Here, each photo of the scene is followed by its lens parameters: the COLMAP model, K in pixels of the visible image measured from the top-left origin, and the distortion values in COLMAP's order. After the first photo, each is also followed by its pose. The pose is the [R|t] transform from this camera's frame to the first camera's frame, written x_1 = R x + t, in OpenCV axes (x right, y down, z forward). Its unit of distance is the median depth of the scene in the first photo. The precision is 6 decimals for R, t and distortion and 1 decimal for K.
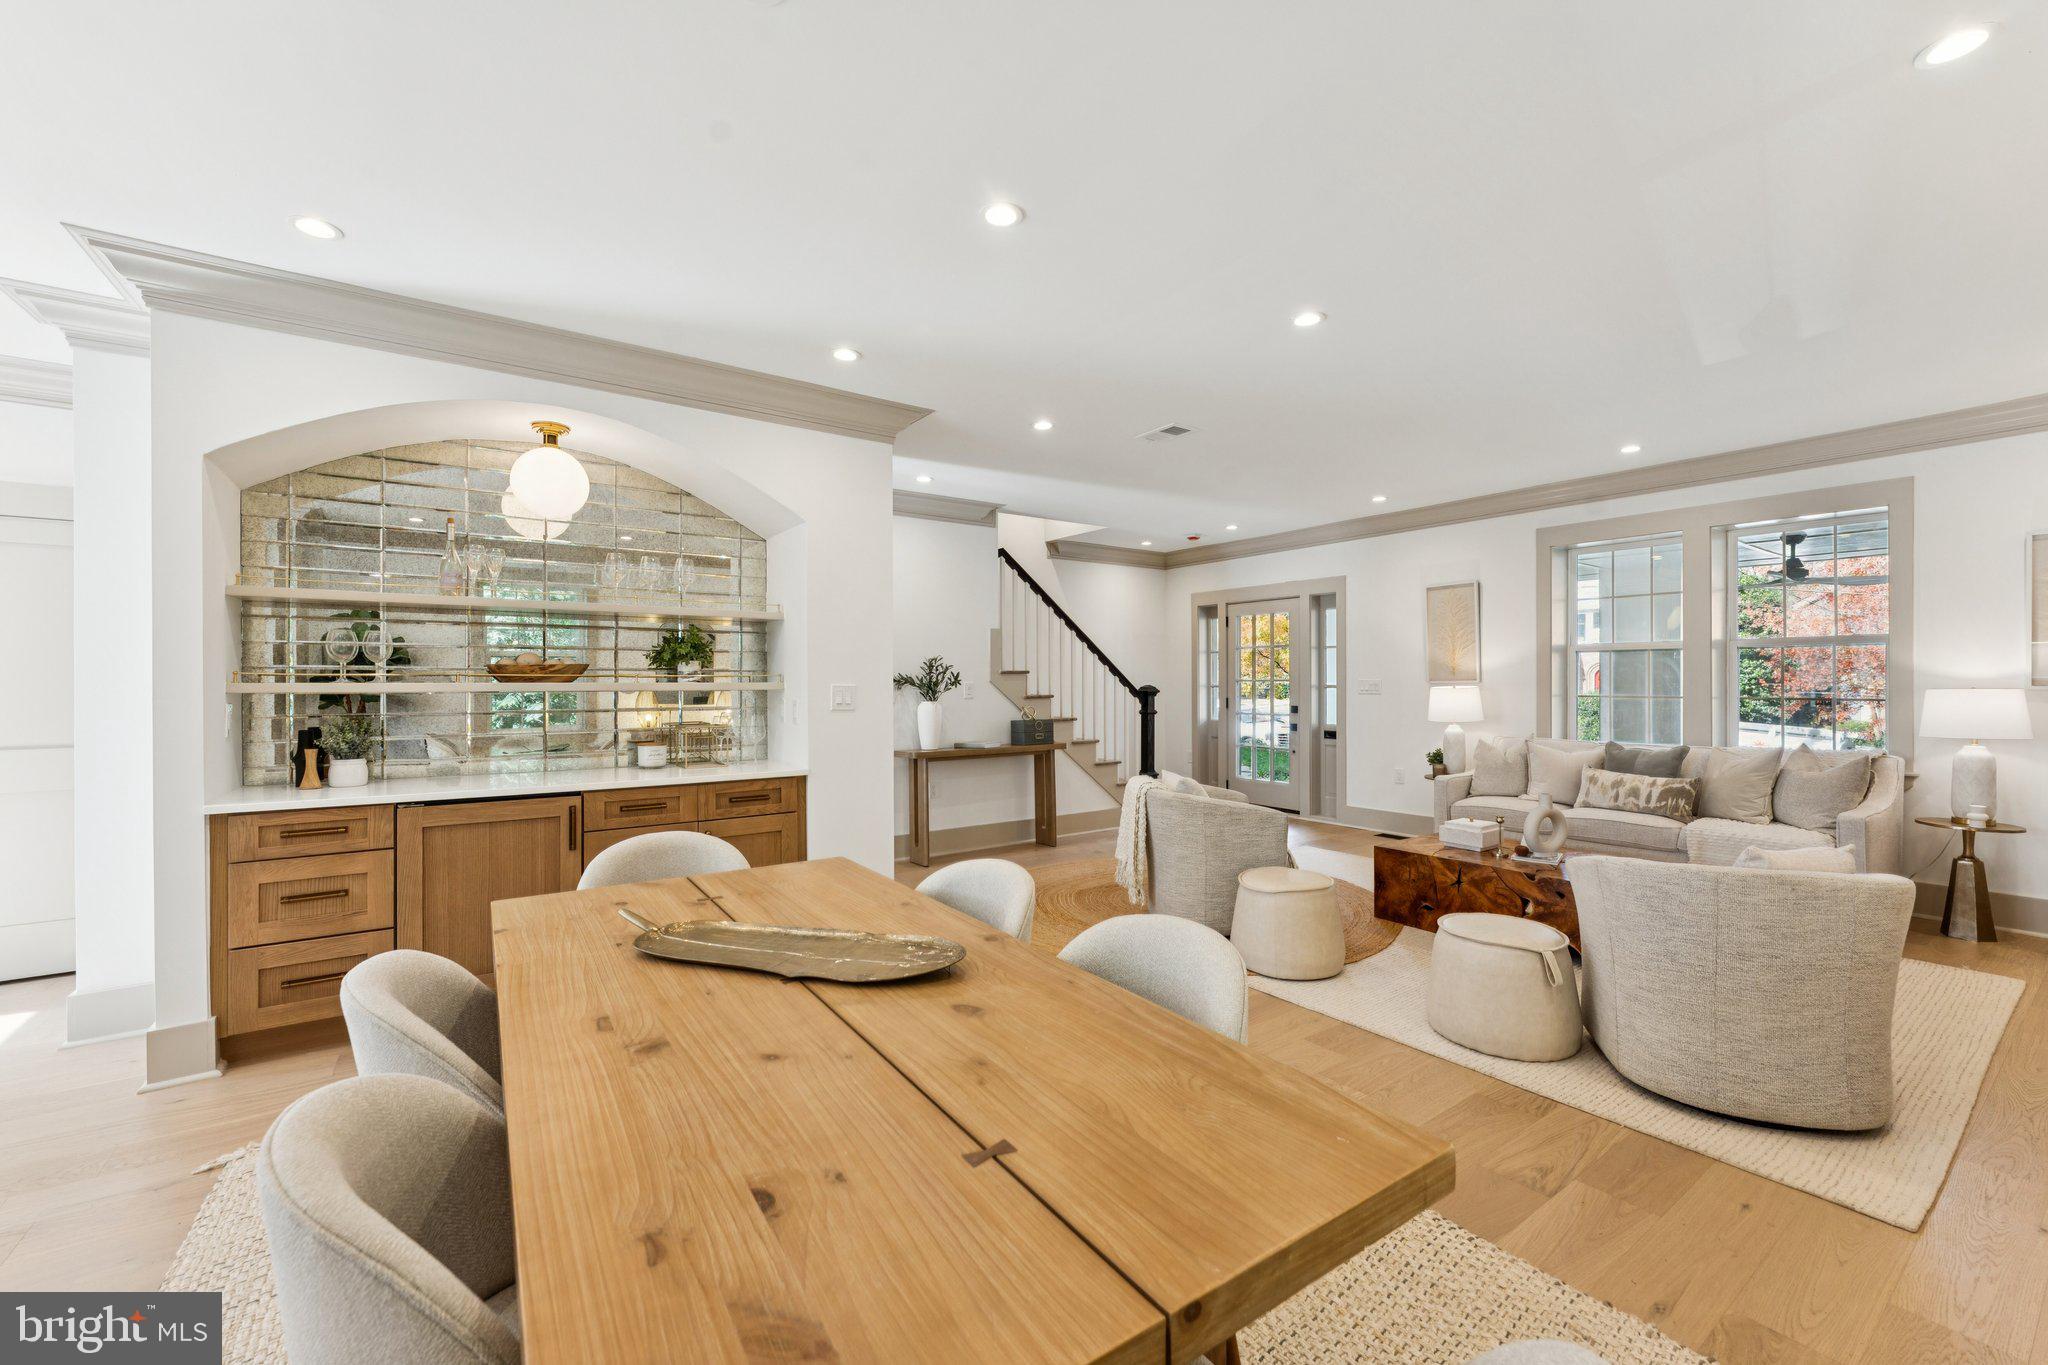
lens RADIAL K [[833.7, 0, 1021.0], [0, 833.7, 694.0], [0, 0, 1]] dist [0.001691, -0.000016]
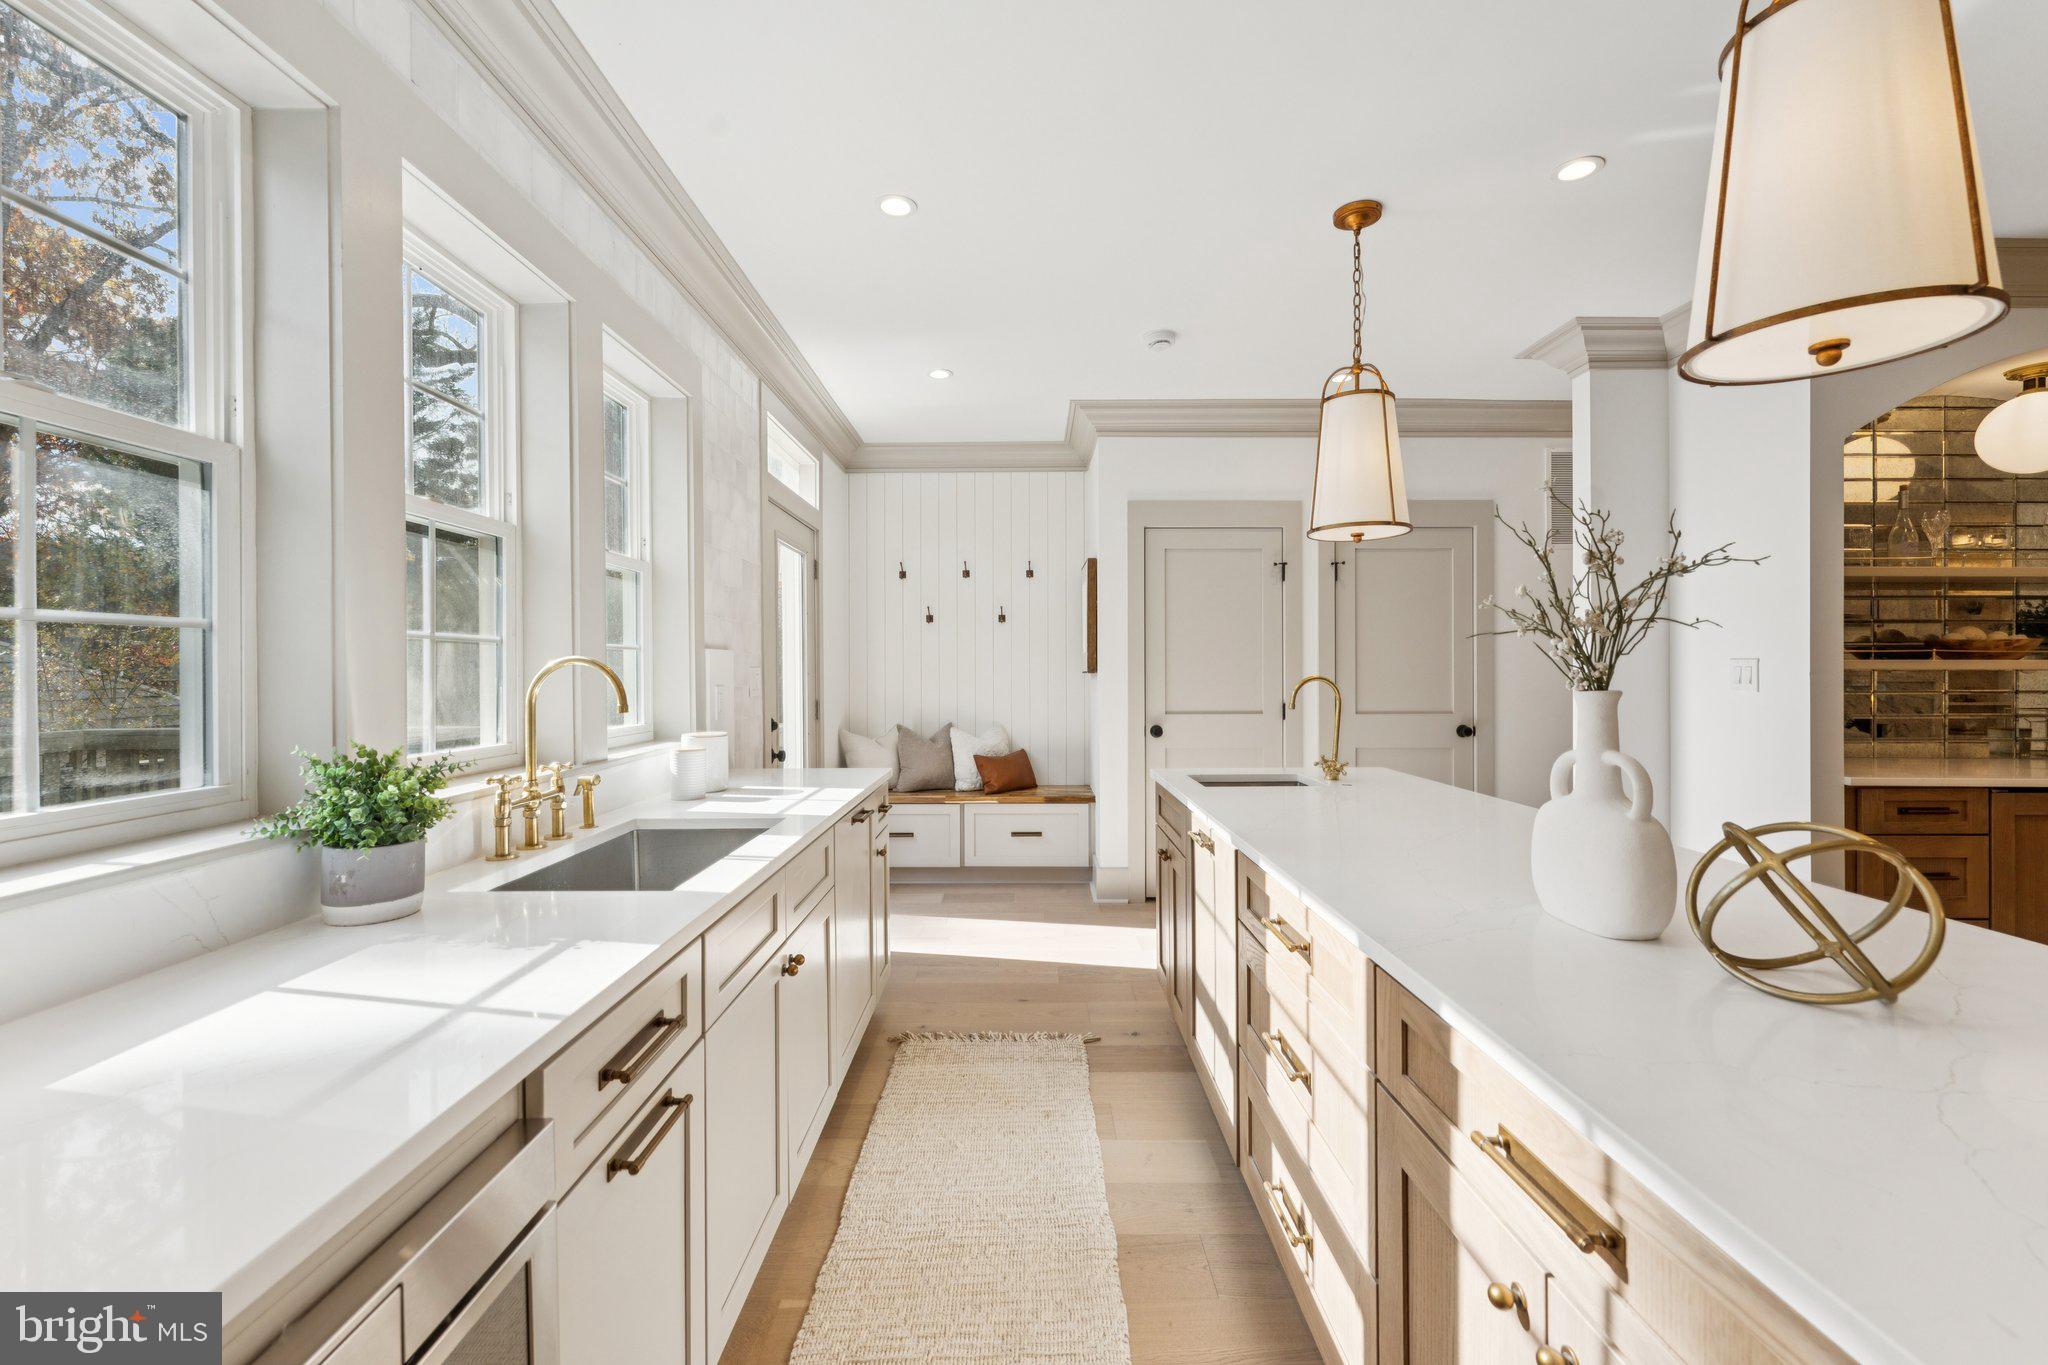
lens RADIAL K [[833.7, 0, 1023.9], [0, 833.7, 679.4], [0, 0, 1]] dist [0.001691, -0.000016]
pose [[0.806714, 0.016288, -0.590717, -1.099190], [-0.009814, 0.999851, 0.014167, 0.007865], [0.590860, -0.005632, 0.806754, -0.407528]]
